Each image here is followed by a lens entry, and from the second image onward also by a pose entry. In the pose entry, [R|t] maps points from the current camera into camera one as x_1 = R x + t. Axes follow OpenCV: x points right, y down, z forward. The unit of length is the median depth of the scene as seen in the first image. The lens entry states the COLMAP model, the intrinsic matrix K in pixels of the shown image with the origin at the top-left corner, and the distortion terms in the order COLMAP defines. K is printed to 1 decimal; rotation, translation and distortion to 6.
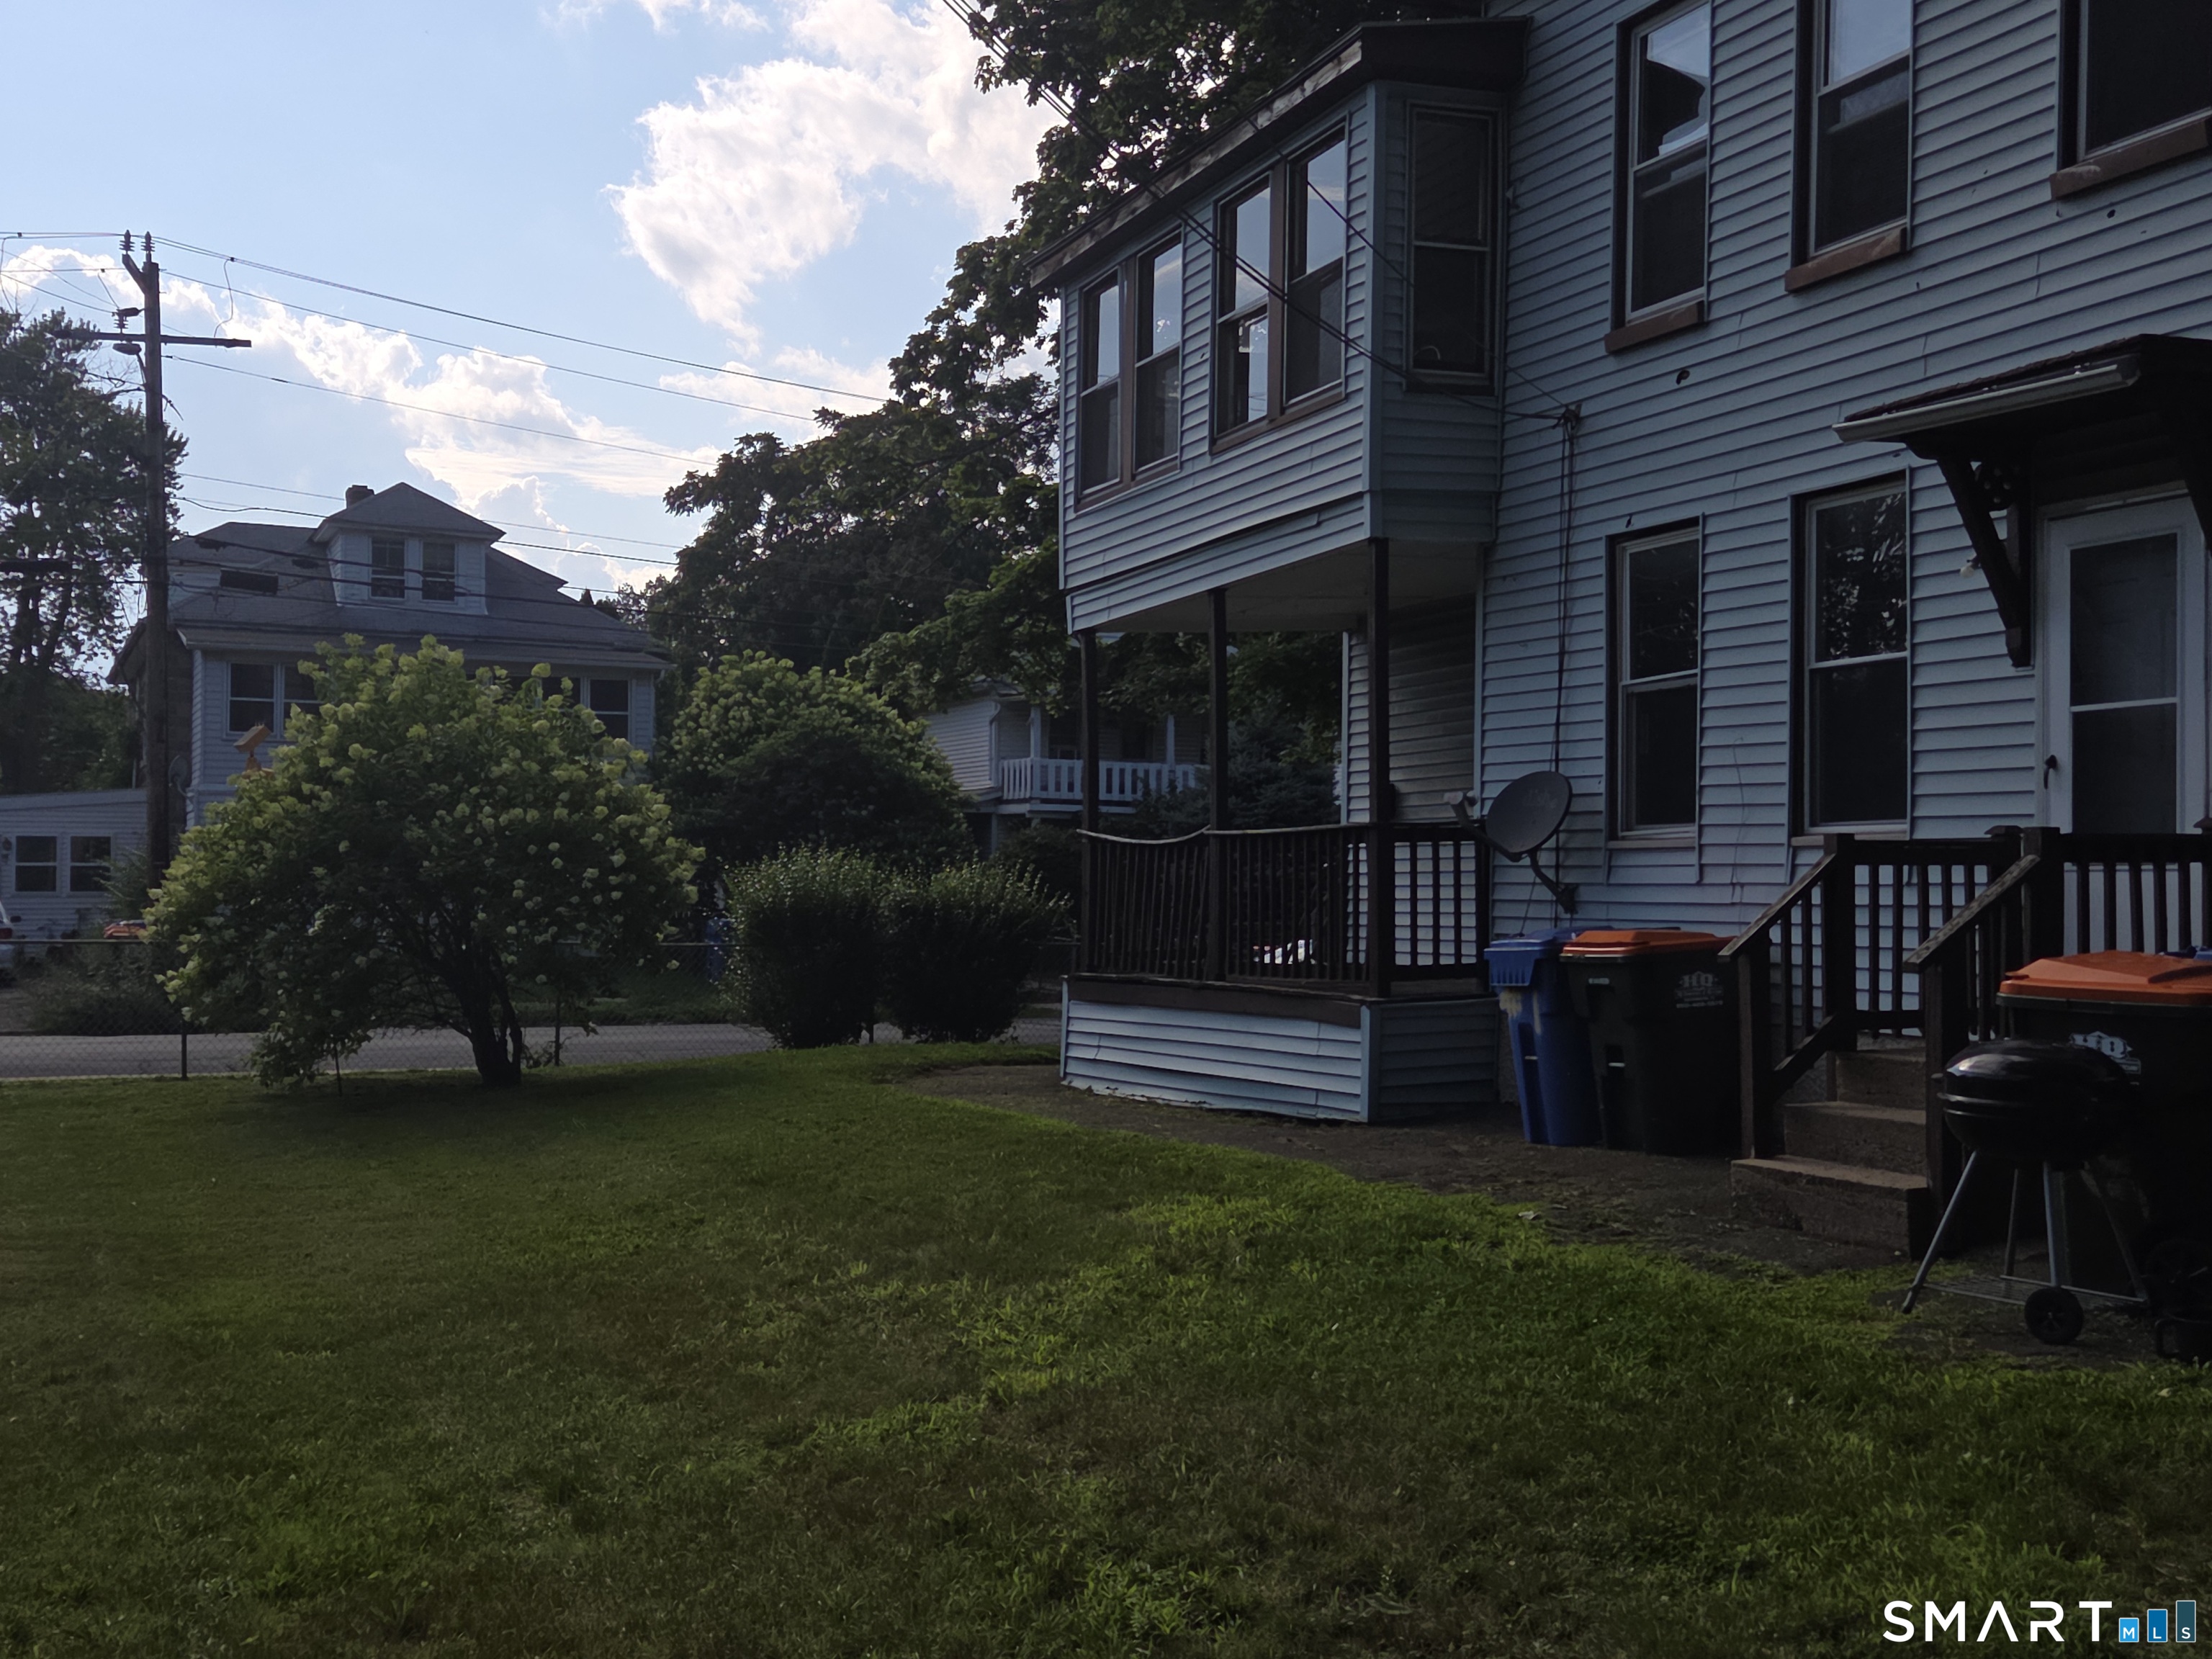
lens RADIAL K [[2448.8, 0, 1111.4], [0, 2448.8, 859.4], [0, 0, 1]] dist [0.083473, -0.116837]
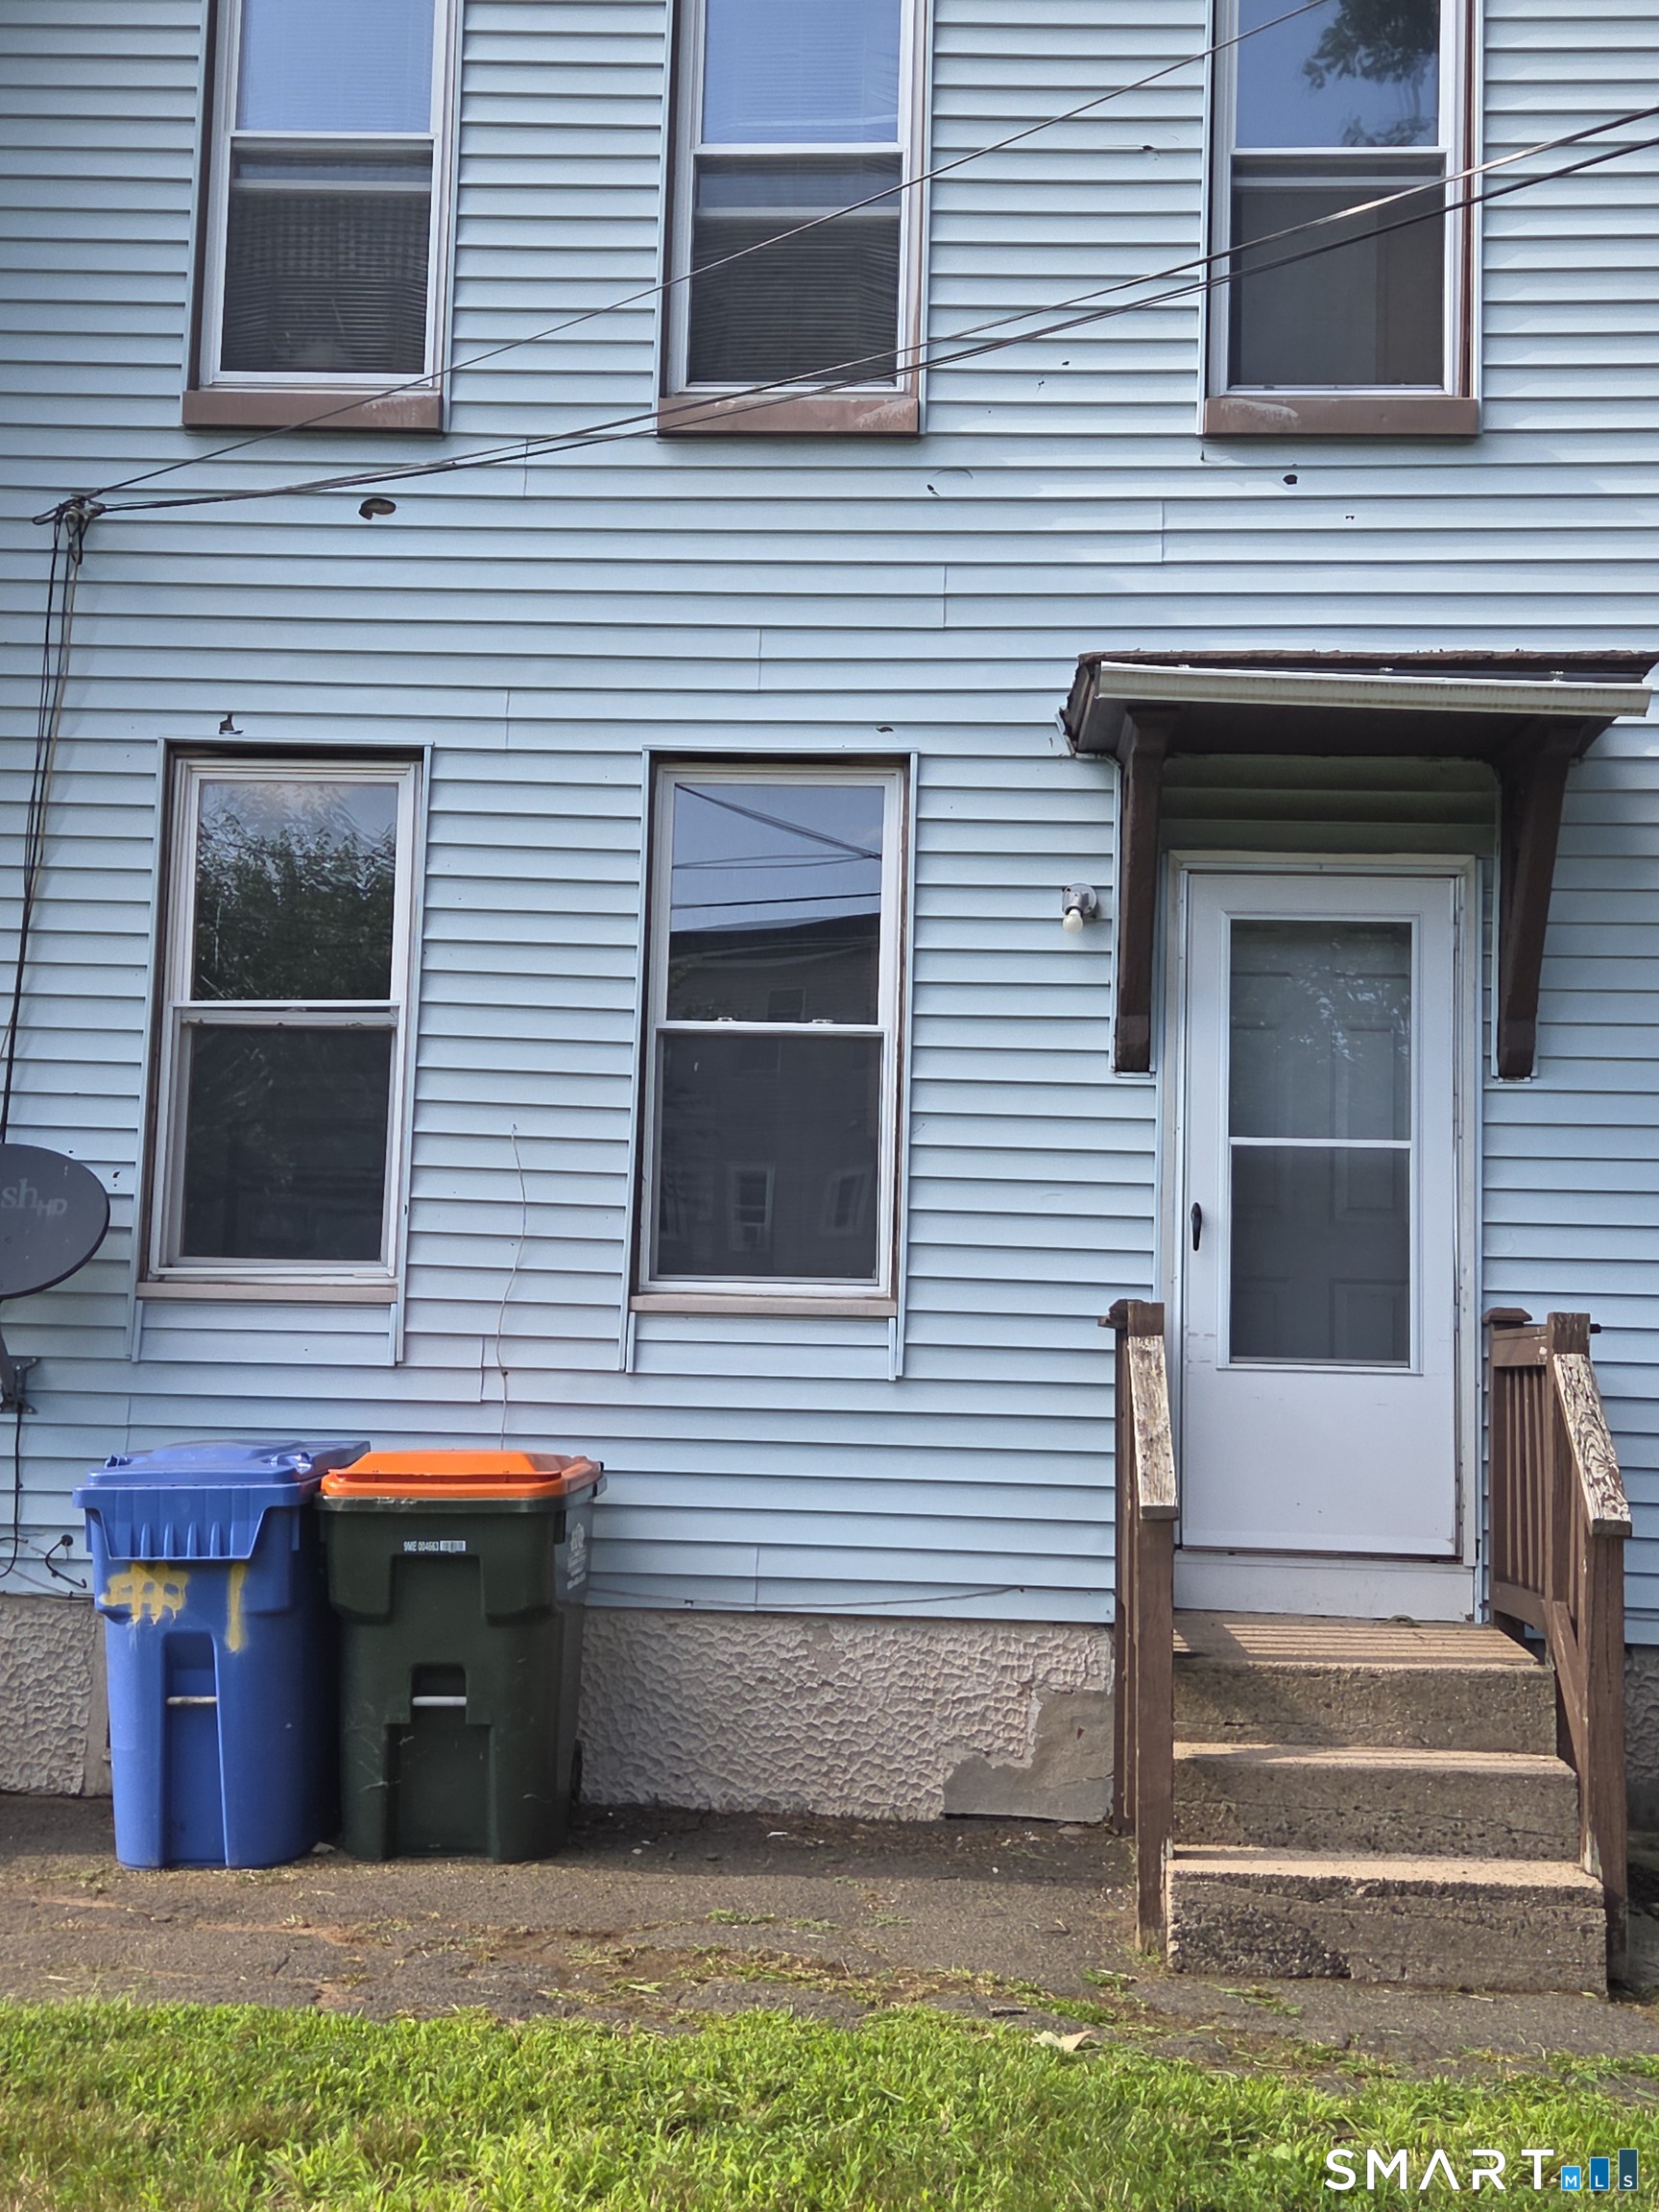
lens RADIAL K [[2688.8, 0, 829.5], [0, 2688.8, 1106.0], [0, 0, 1]] dist [0.066157, -0.016883]
pose [[0.441713, 0.101081, 0.891444, -0.304454], [-0.034952, 0.994817, -0.095484, 0.006187], [-0.896475, 0.011019, 0.442957, 0.654458]]
